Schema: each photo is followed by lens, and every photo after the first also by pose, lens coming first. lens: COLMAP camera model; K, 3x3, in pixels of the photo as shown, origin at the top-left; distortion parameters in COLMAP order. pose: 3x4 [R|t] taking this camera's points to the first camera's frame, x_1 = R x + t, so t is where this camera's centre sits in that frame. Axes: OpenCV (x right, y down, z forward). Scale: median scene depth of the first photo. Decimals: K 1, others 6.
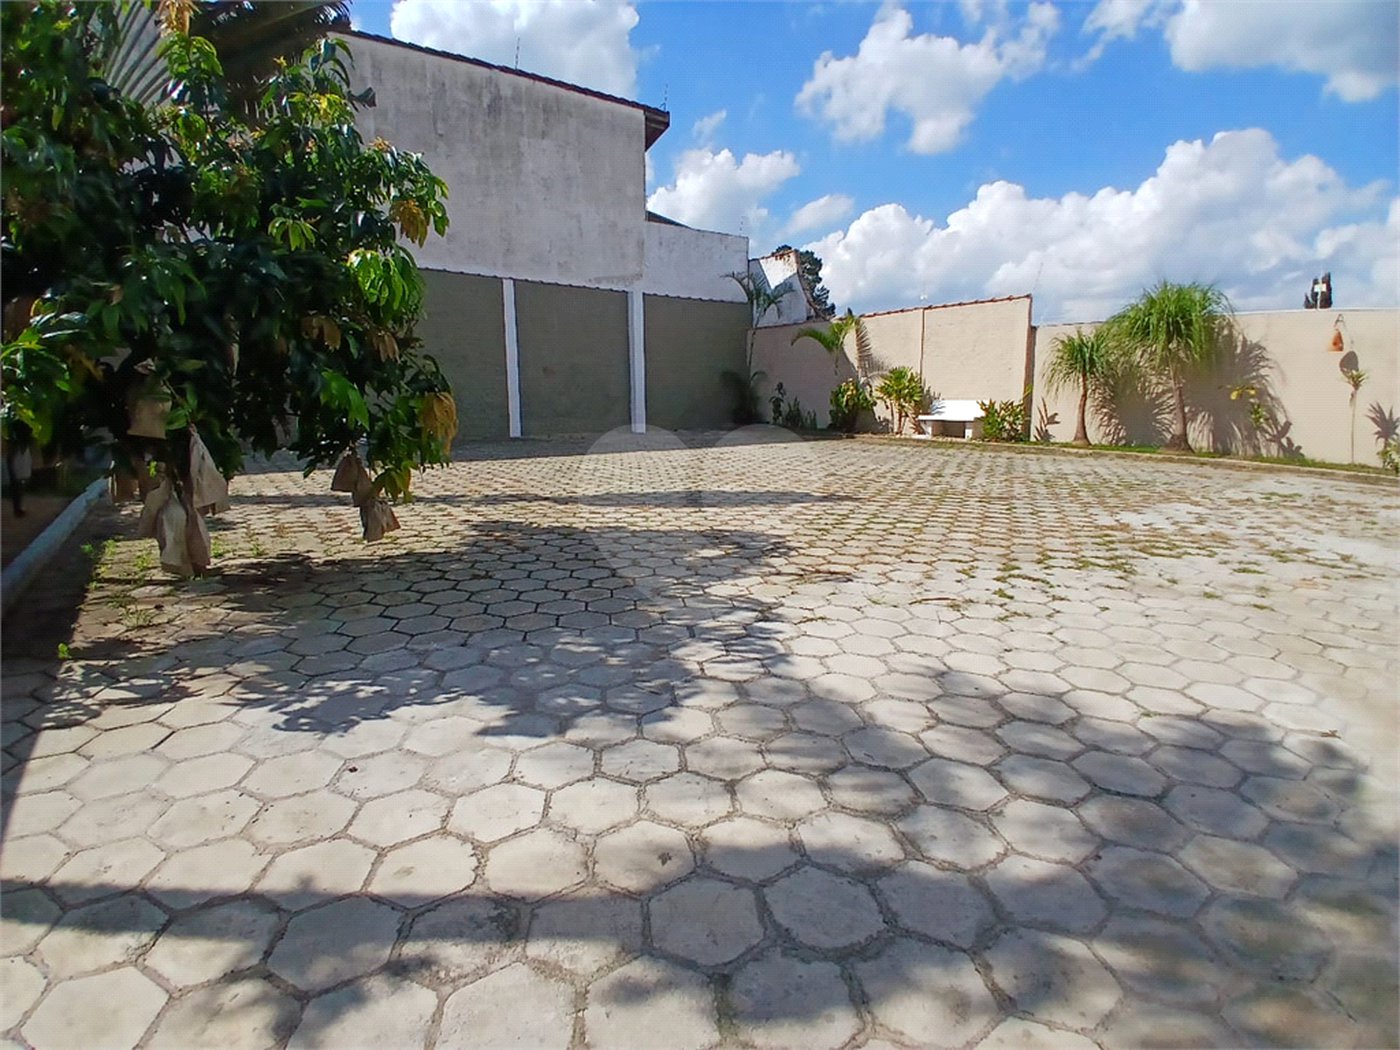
lens RADIAL K [[689.8, 0, 702.0], [0, 689.8, 529.8], [0, 0, 1]] dist [-0.014156, -0.032717]
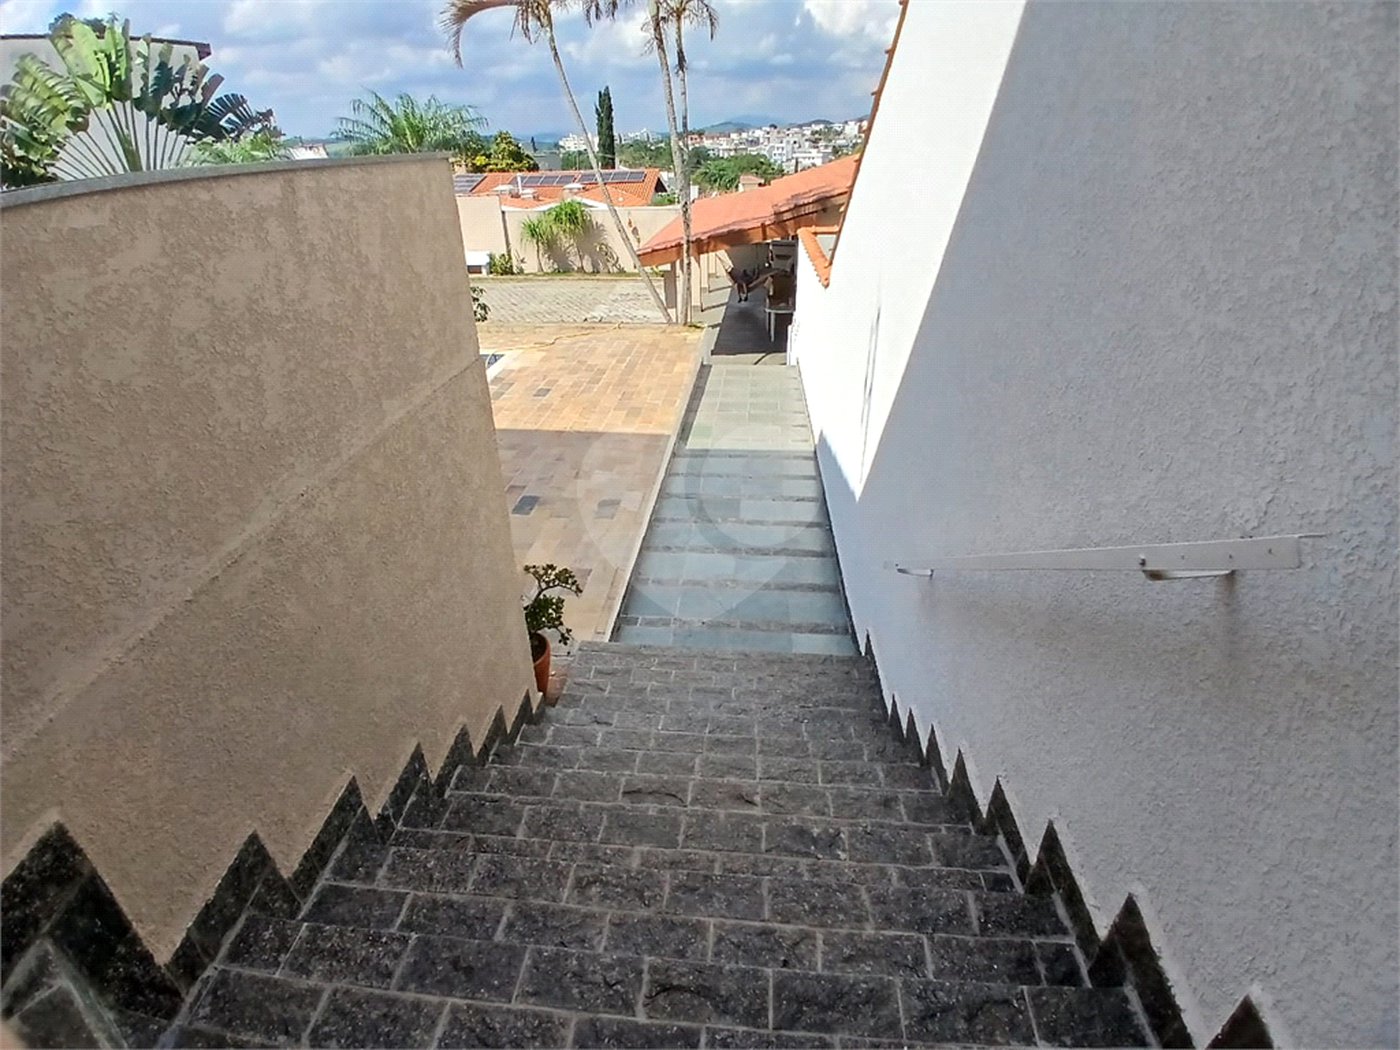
lens RADIAL K [[689.8, 0, 696.0], [0, 689.8, 524.9], [0, 0, 1]] dist [-0.014156, -0.032717]
pose [[0.655919, -0.364626, 0.660923, -0.901670], [0.152787, 0.921599, 0.356808, -0.103782], [-0.739207, -0.133057, 0.660204, -0.948826]]
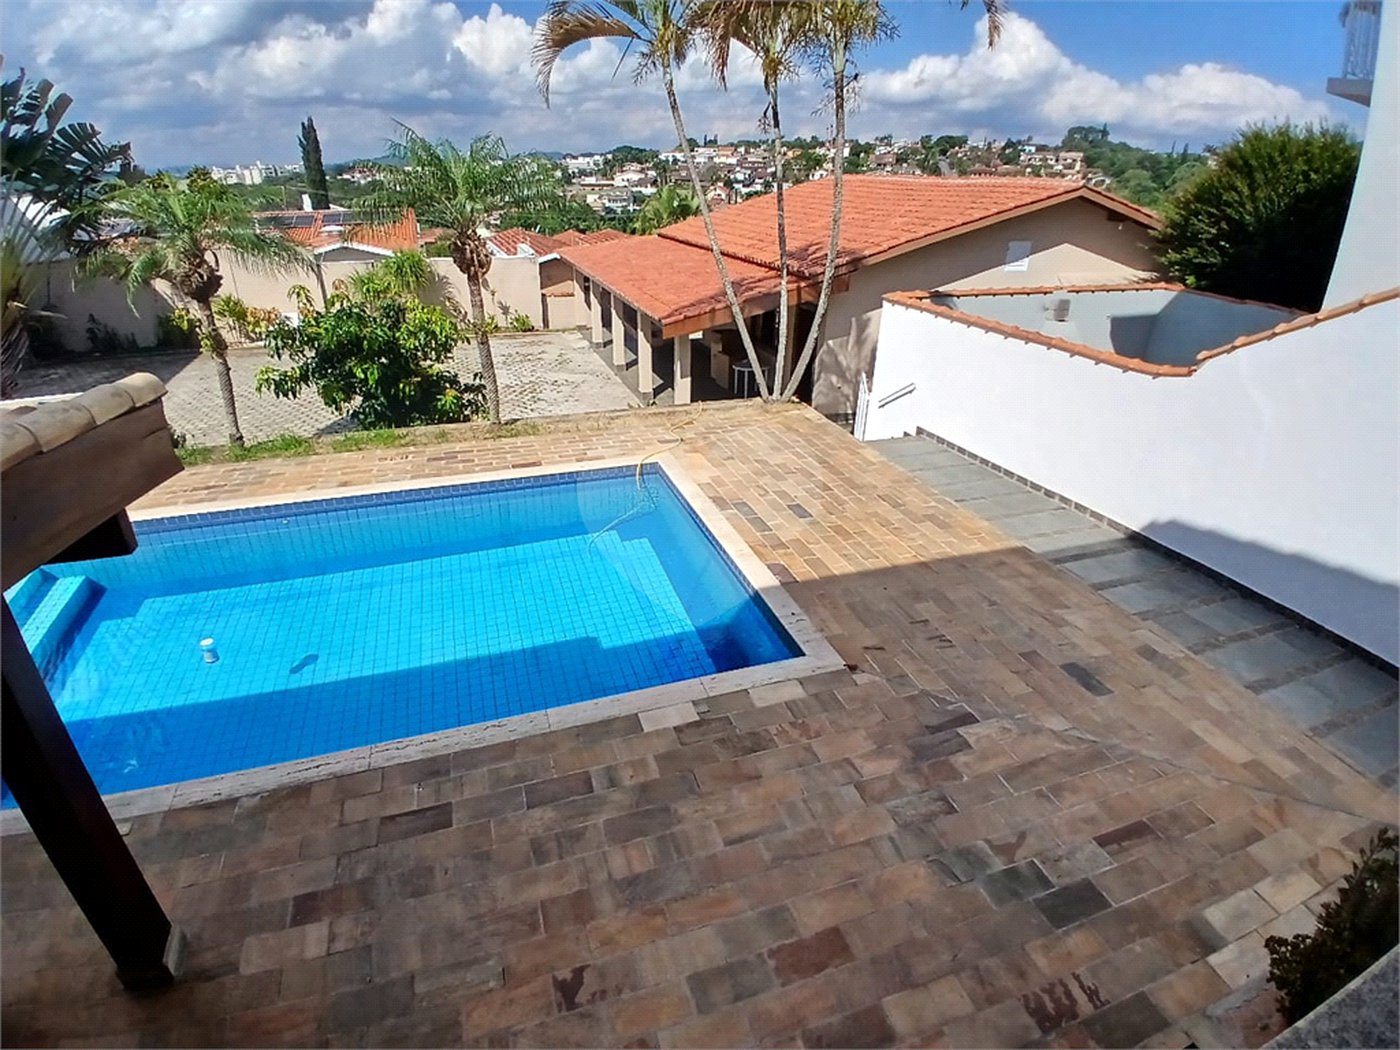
lens RADIAL K [[689.8, 0, 683.8], [0, 689.8, 523.8], [0, 0, 1]] dist [-0.014156, -0.032717]
pose [[0.311080, -0.413104, 0.855906, -1.034860], [0.169316, 0.910272, 0.377806, -0.241505], [-0.935180, 0.027391, 0.353113, -0.406289]]
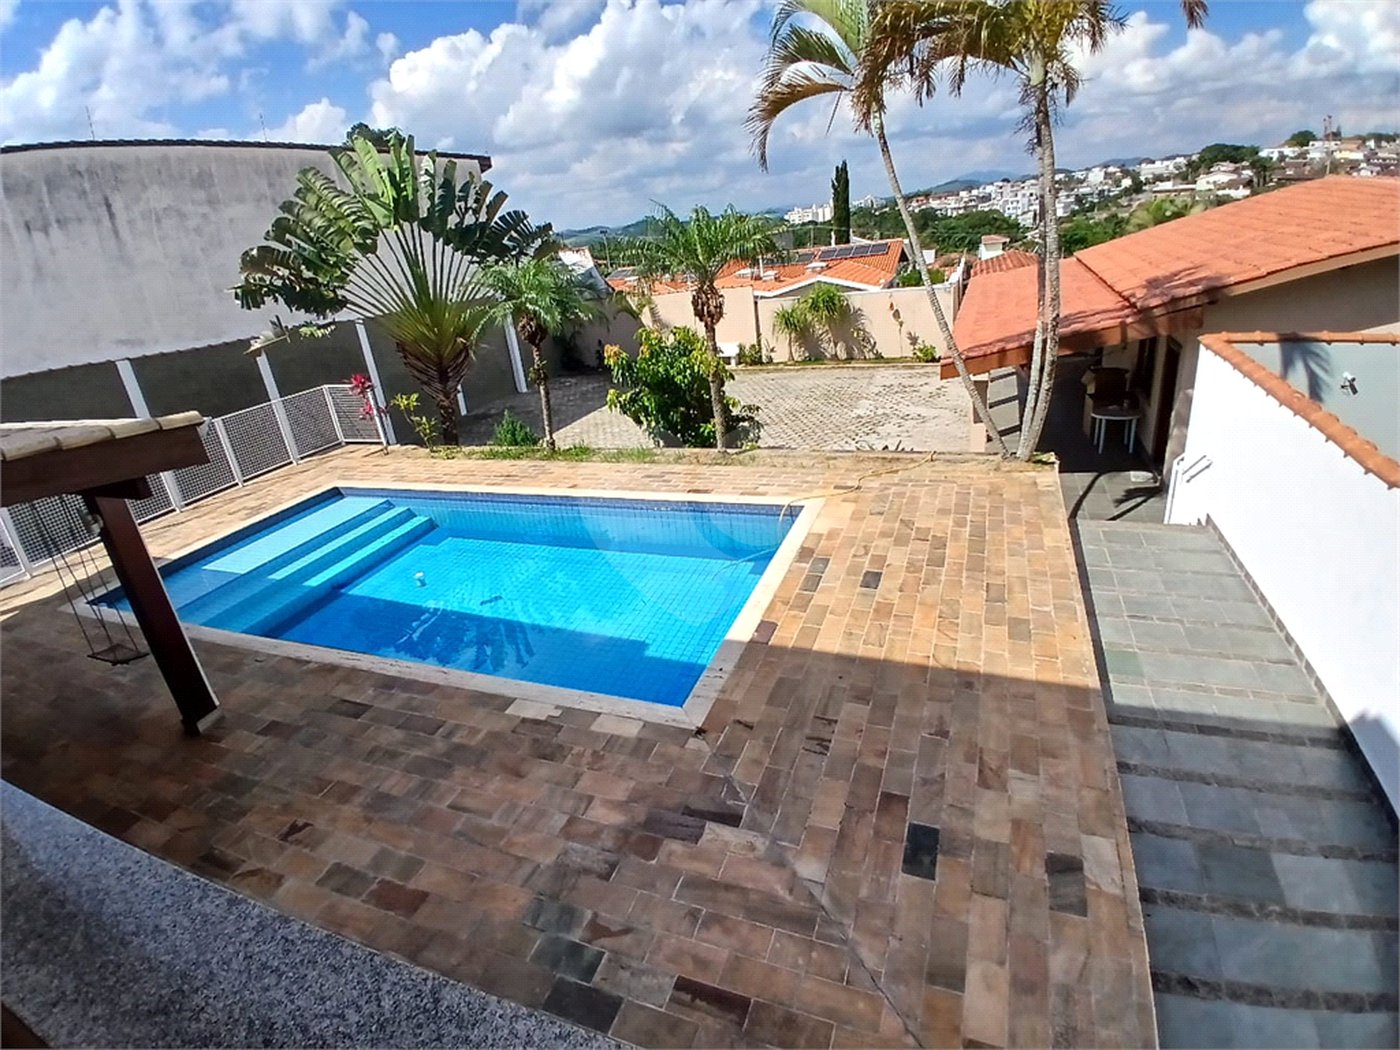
lens RADIAL K [[689.8, 0, 692.1], [0, 689.8, 529.2], [0, 0, 1]] dist [-0.014156, -0.032717]
pose [[0.842878, -0.284147, 0.456966, -0.831211], [0.197556, 0.953315, 0.228390, -0.197078], [-0.500529, -0.102228, 0.859663, -0.708267]]
